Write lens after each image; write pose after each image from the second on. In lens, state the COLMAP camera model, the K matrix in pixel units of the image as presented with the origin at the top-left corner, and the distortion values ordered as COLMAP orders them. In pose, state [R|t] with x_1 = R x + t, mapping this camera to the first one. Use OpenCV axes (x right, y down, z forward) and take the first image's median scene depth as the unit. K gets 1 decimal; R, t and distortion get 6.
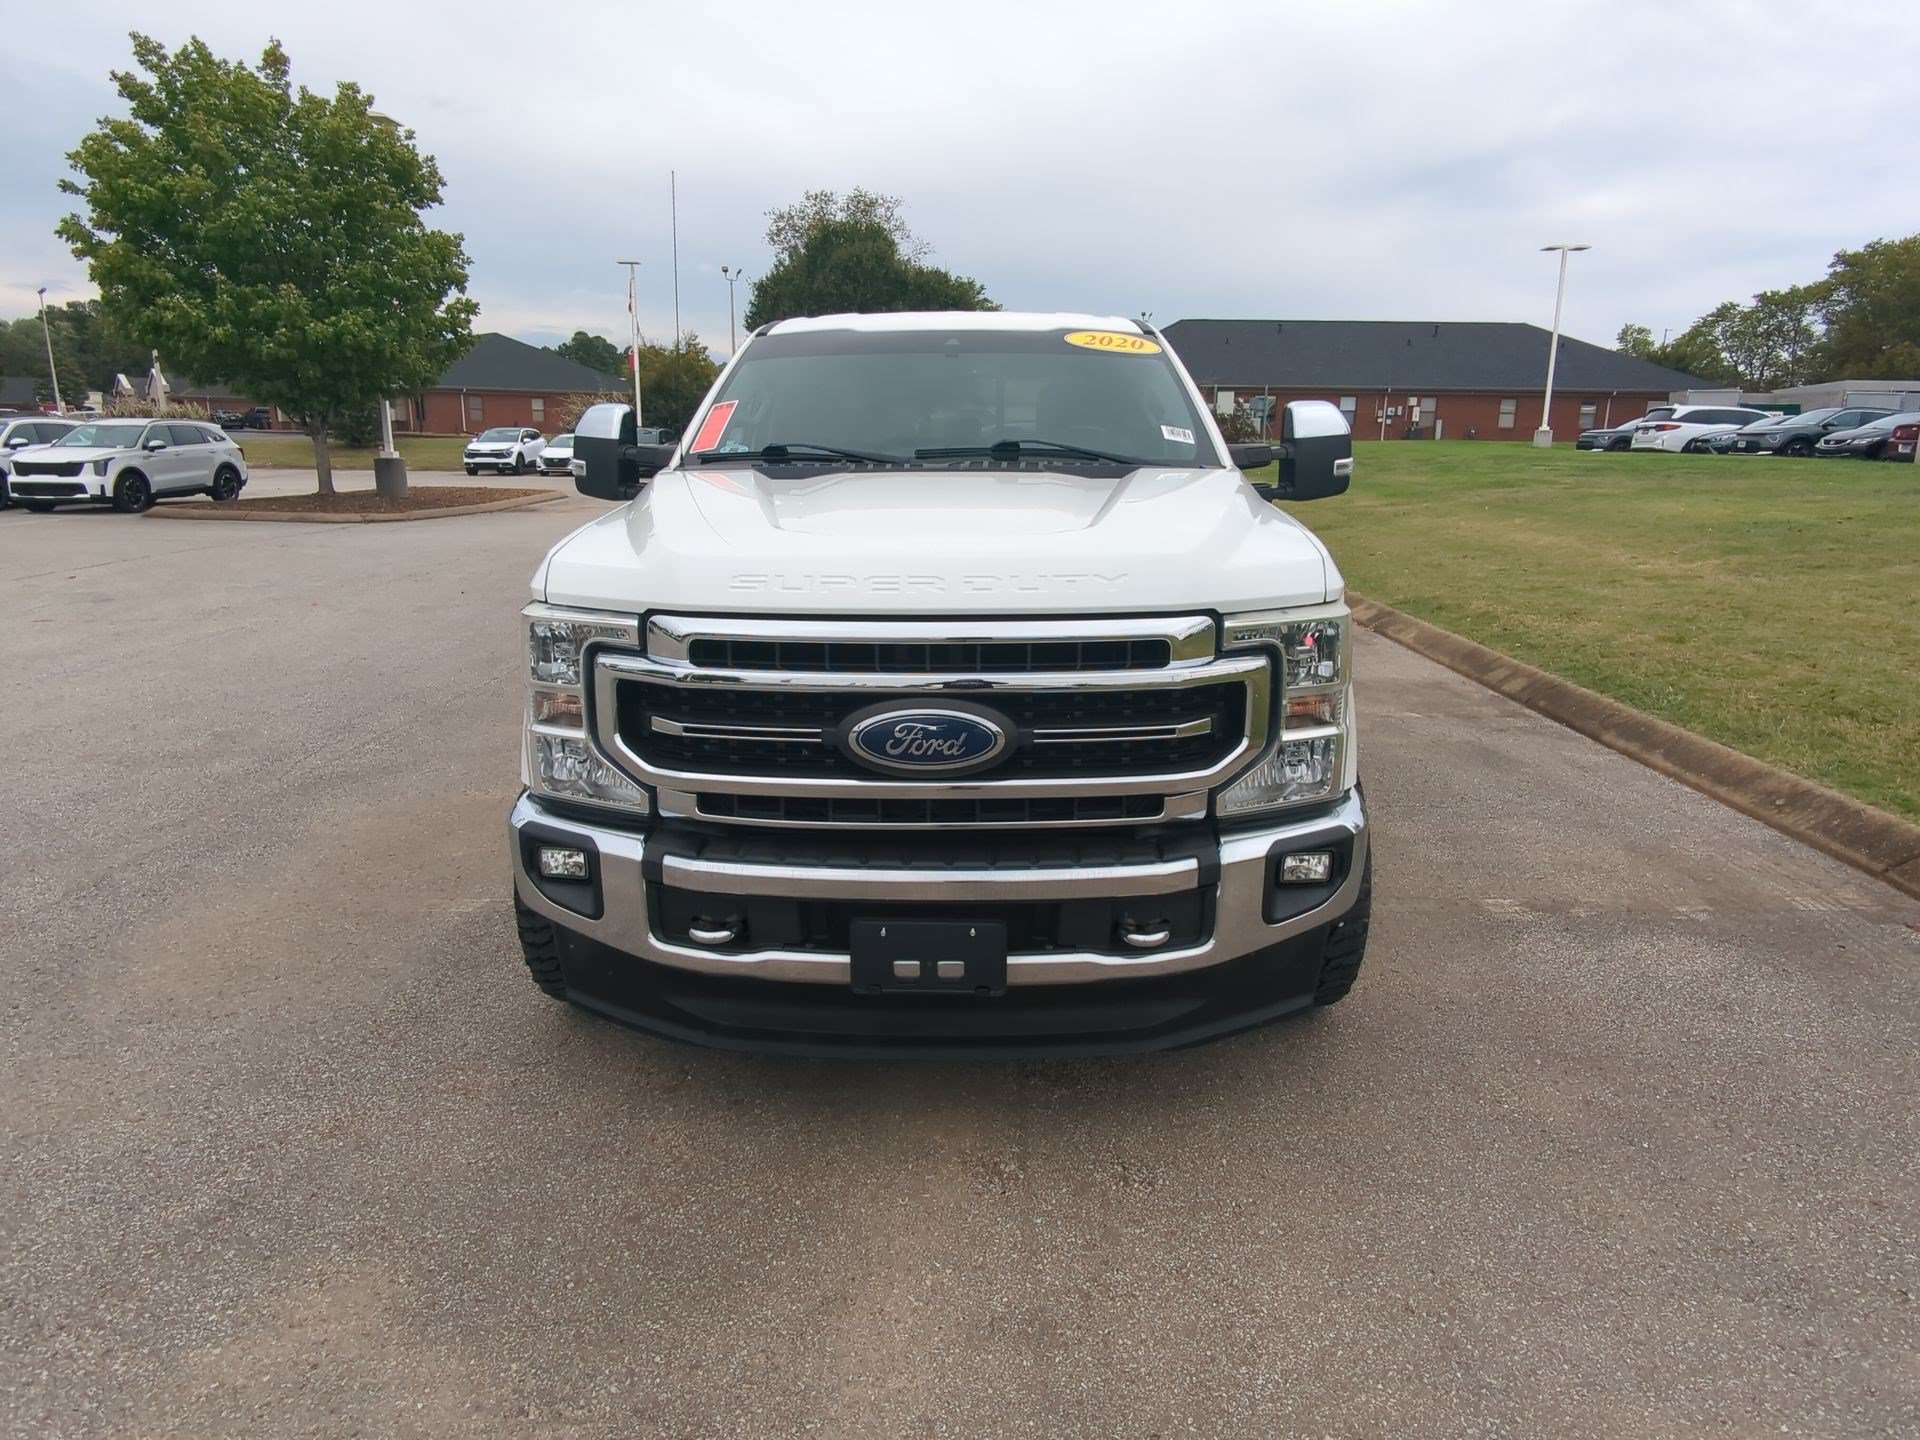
lens RADIAL K [[1155.3, 0, 958.3], [0, 1155.3, 717.5], [0, 0, 1]] dist [-0.000650, -0.003049]
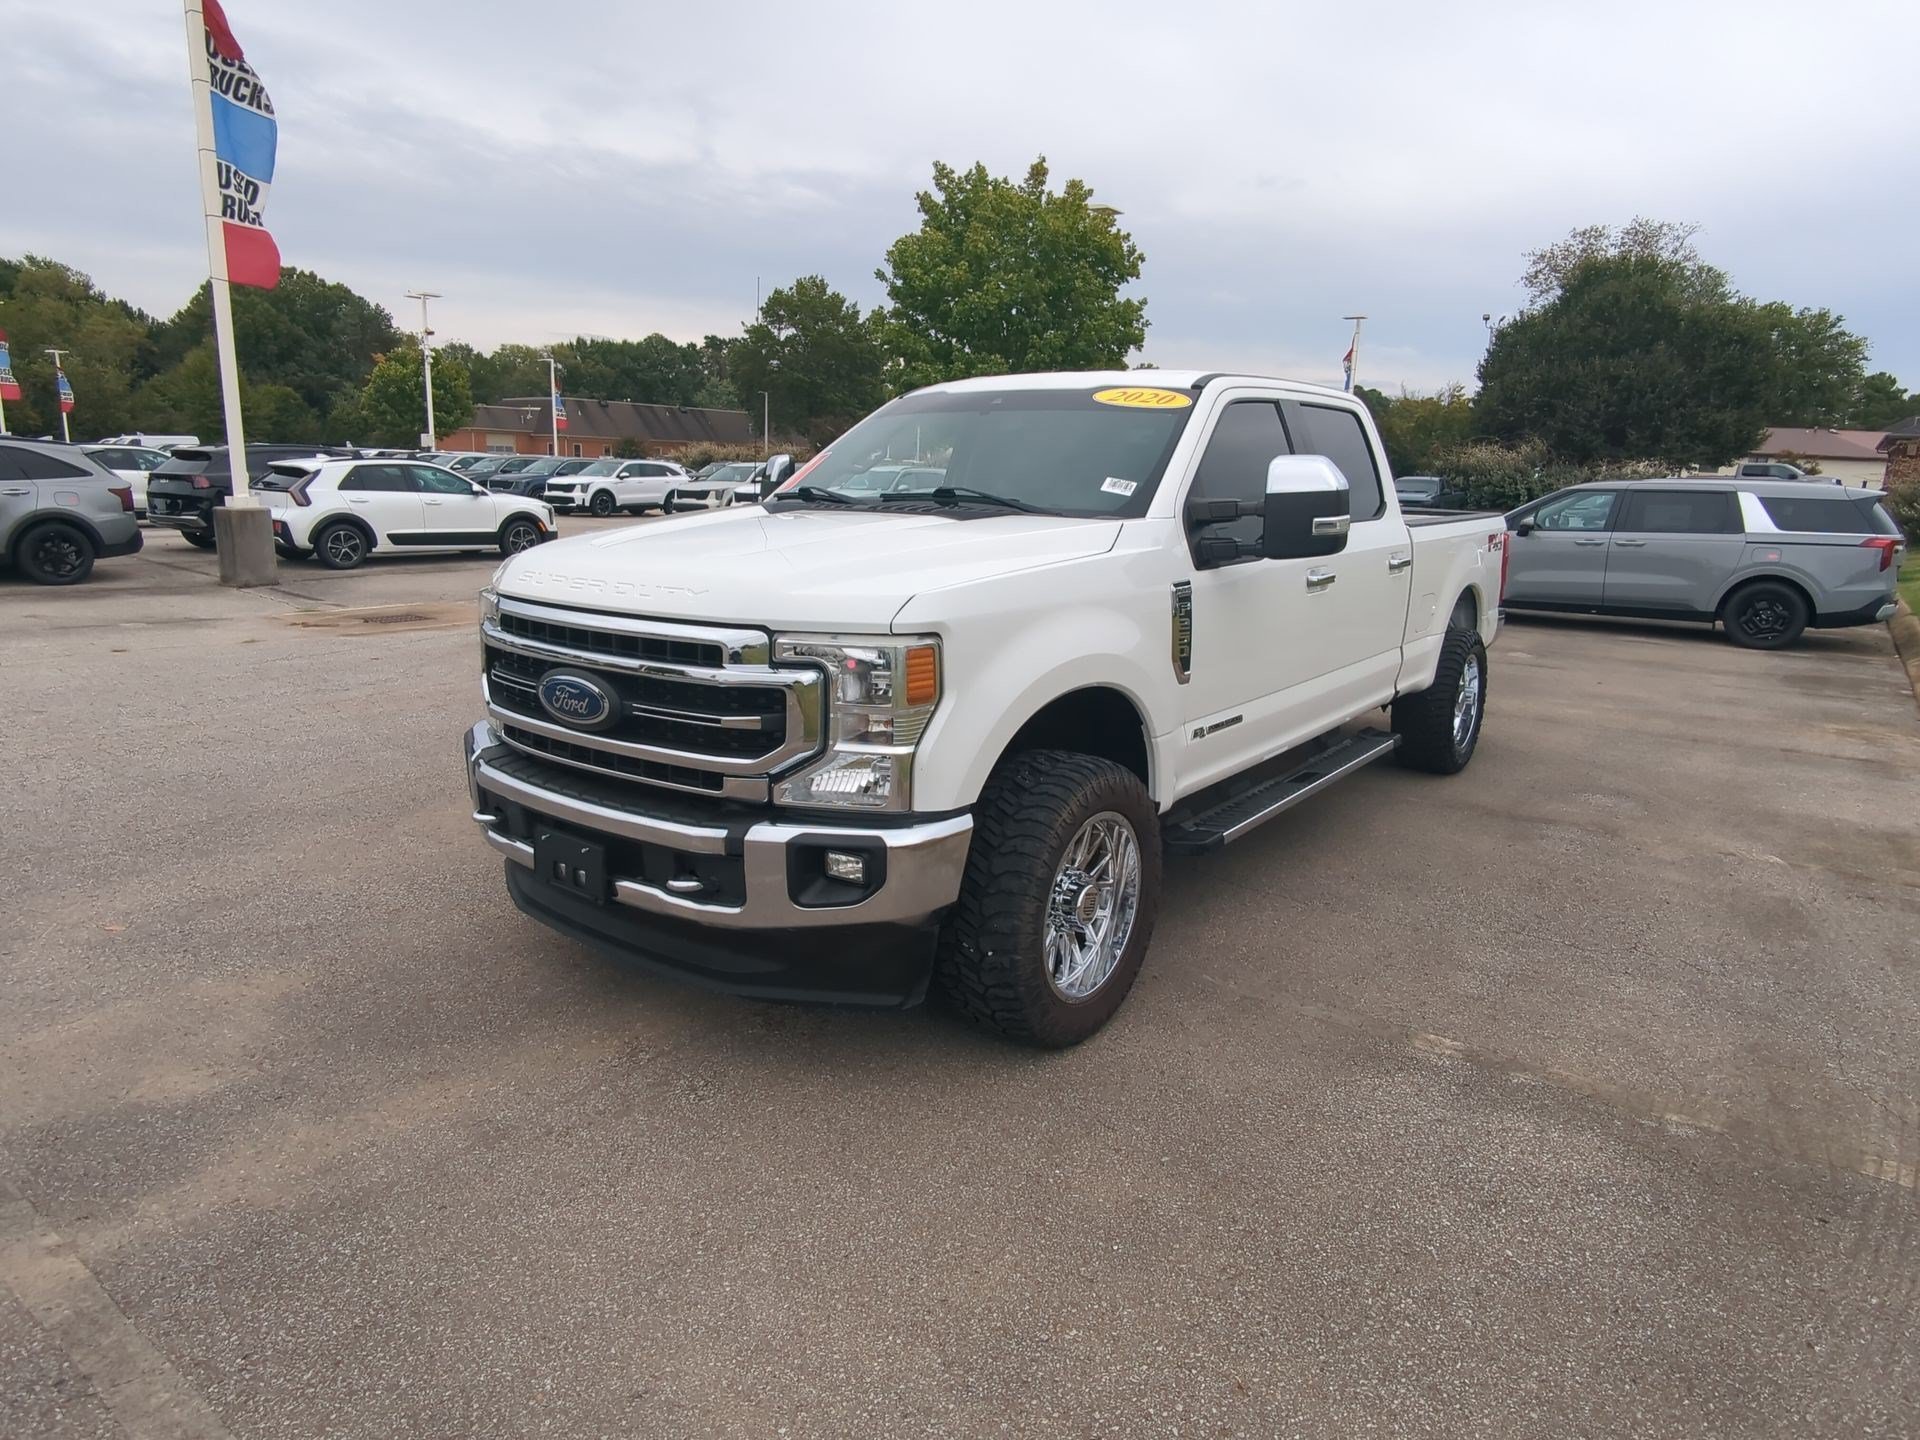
lens RADIAL K [[1158.4, 0, 960.0], [0, 1158.4, 720.0], [0, 0, 1]] dist [-0.003611, -0.000370]
pose [[0.810290, 0.137472, -0.569676, 0.642550], [-0.160556, 0.986978, 0.009805, -0.024986], [0.563606, 0.083520, 0.821811, 0.083558]]
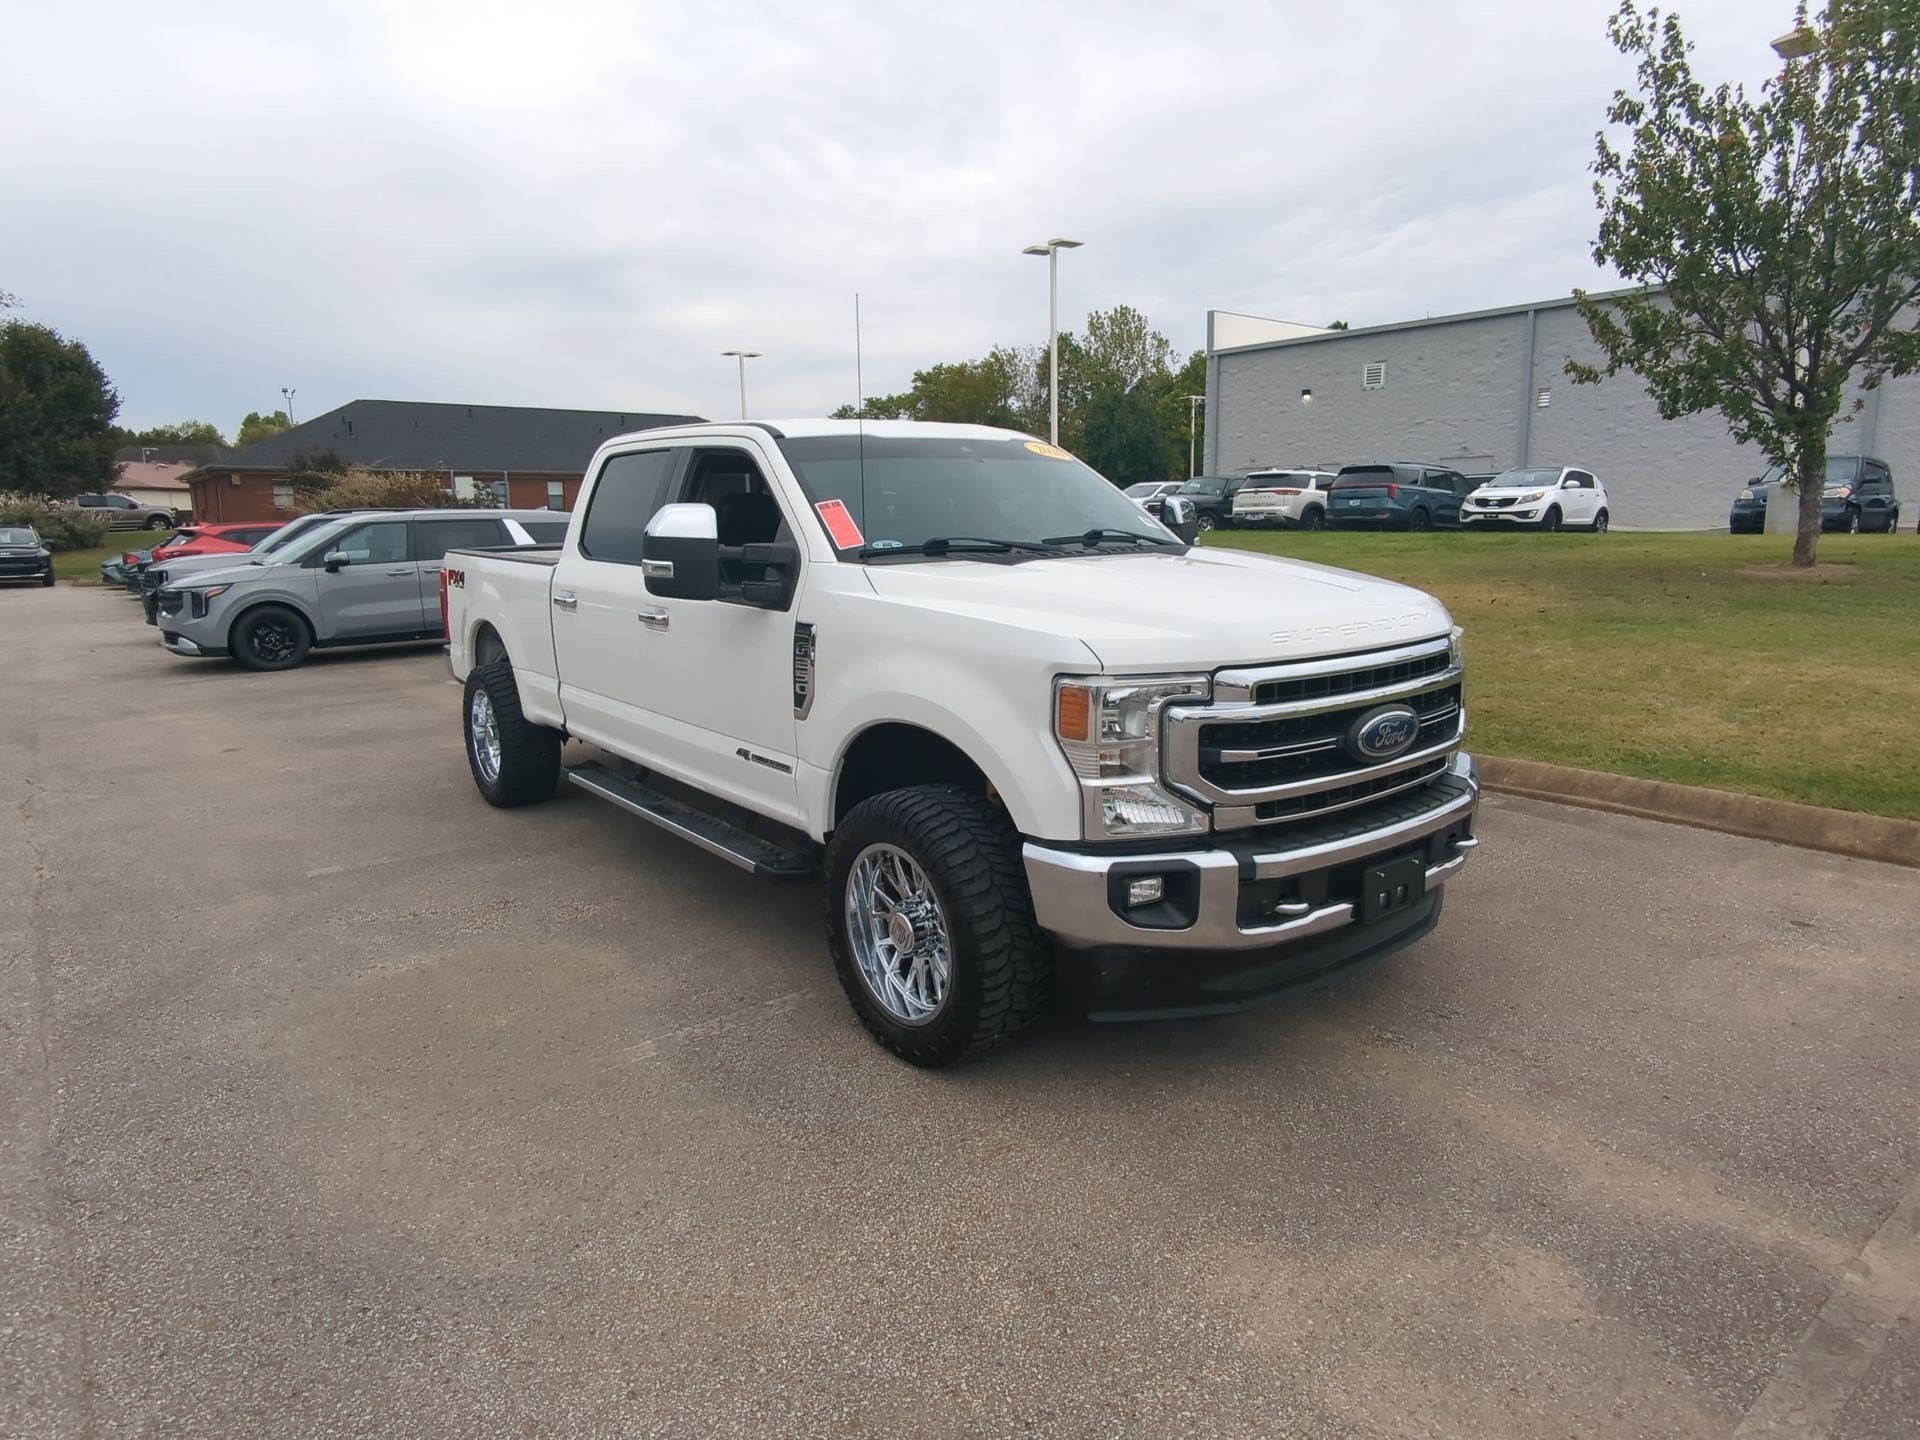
lens RADIAL K [[1155.3, 0, 958.3], [0, 1155.3, 717.5], [0, 0, 1]] dist [-0.000650, -0.003049]
pose [[0.769943, -0.126588, 0.625431, -0.778385], [0.169218, 0.985539, -0.008842, -0.045654], [-0.615267, 0.112642, 0.780229, 0.114788]]
